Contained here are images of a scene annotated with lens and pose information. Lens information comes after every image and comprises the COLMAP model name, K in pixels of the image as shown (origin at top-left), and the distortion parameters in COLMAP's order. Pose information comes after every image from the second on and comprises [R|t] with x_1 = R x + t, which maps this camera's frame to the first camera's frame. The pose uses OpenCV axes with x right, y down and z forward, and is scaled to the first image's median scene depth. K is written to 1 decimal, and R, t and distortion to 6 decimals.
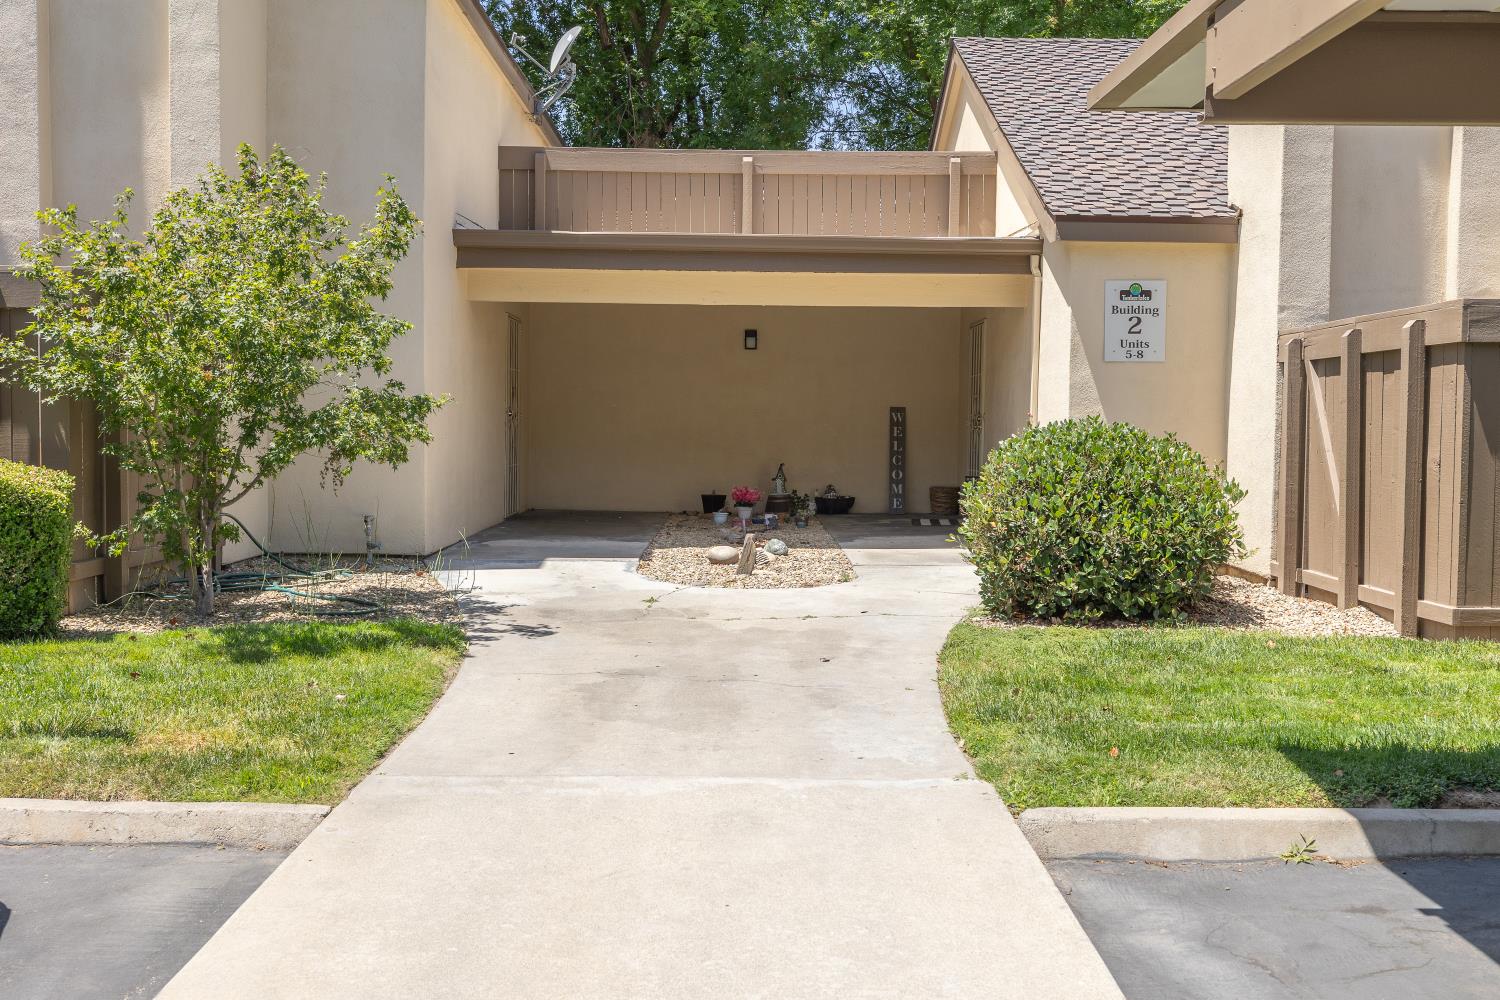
lens RADIAL K [[1494.5, 0, 750.5], [0, 1494.5, 498.6], [0, 0, 1]] dist [-0.005780, 0.000000]
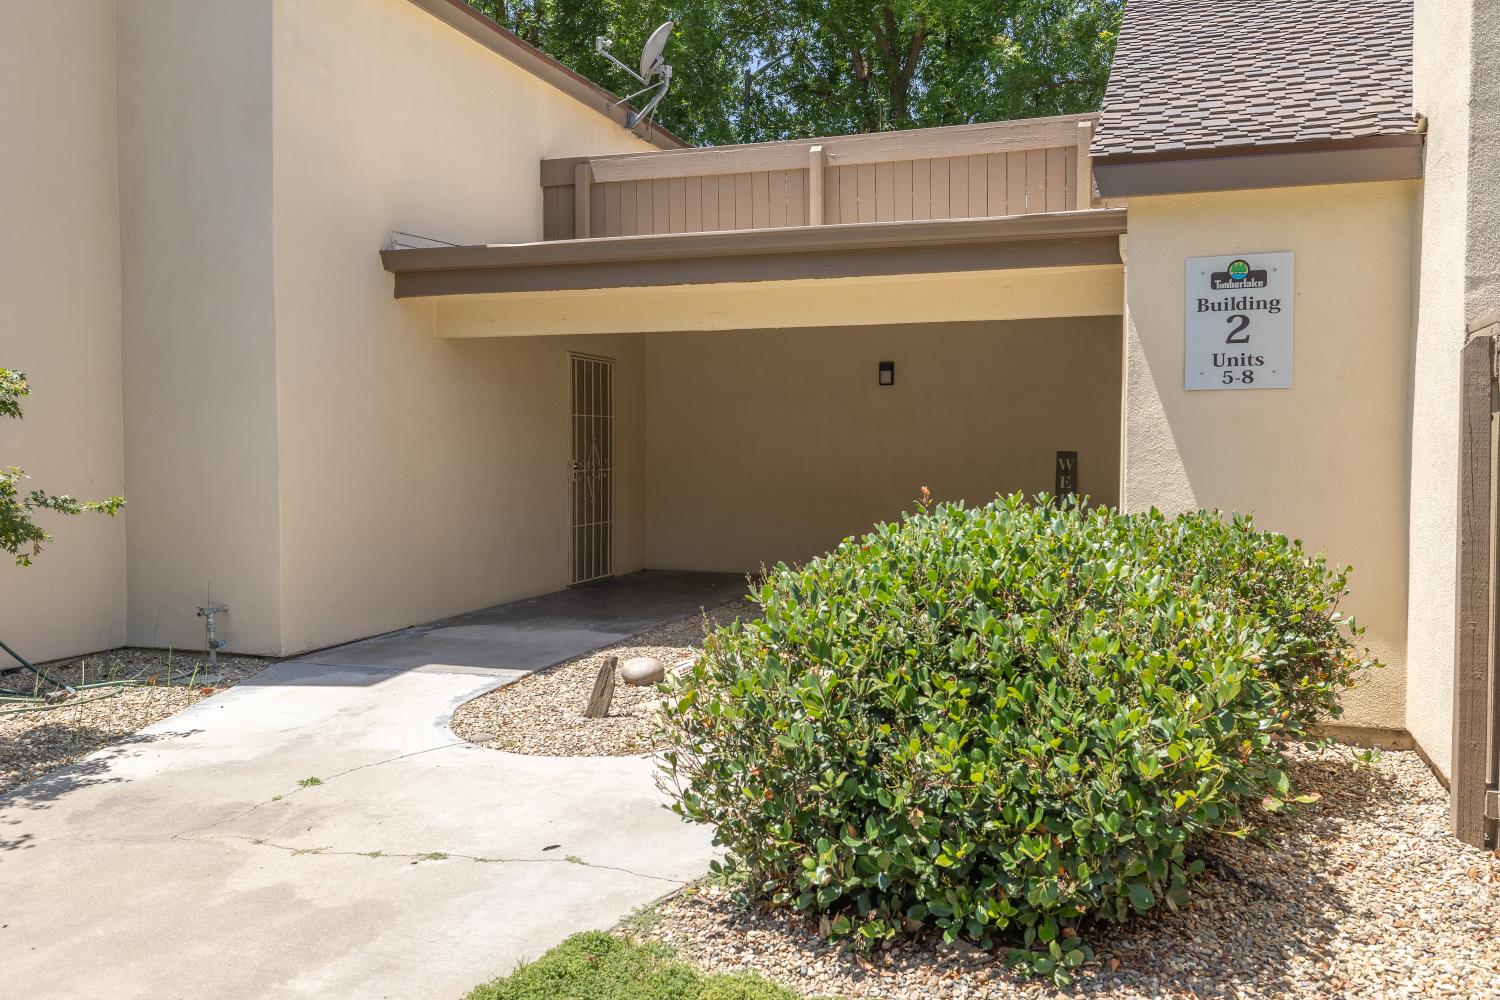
lens RADIAL K [[1241.6, 0, 748.6], [0, 1241.6, 498.4], [0, 0, 1]] dist [-0.000632, -0.007156]
pose [[0.940043, 0.003294, -0.341039, 0.242728], [-0.007346, 0.999917, -0.010591, -0.040709], [0.340976, 0.012461, 0.939990, 0.460330]]
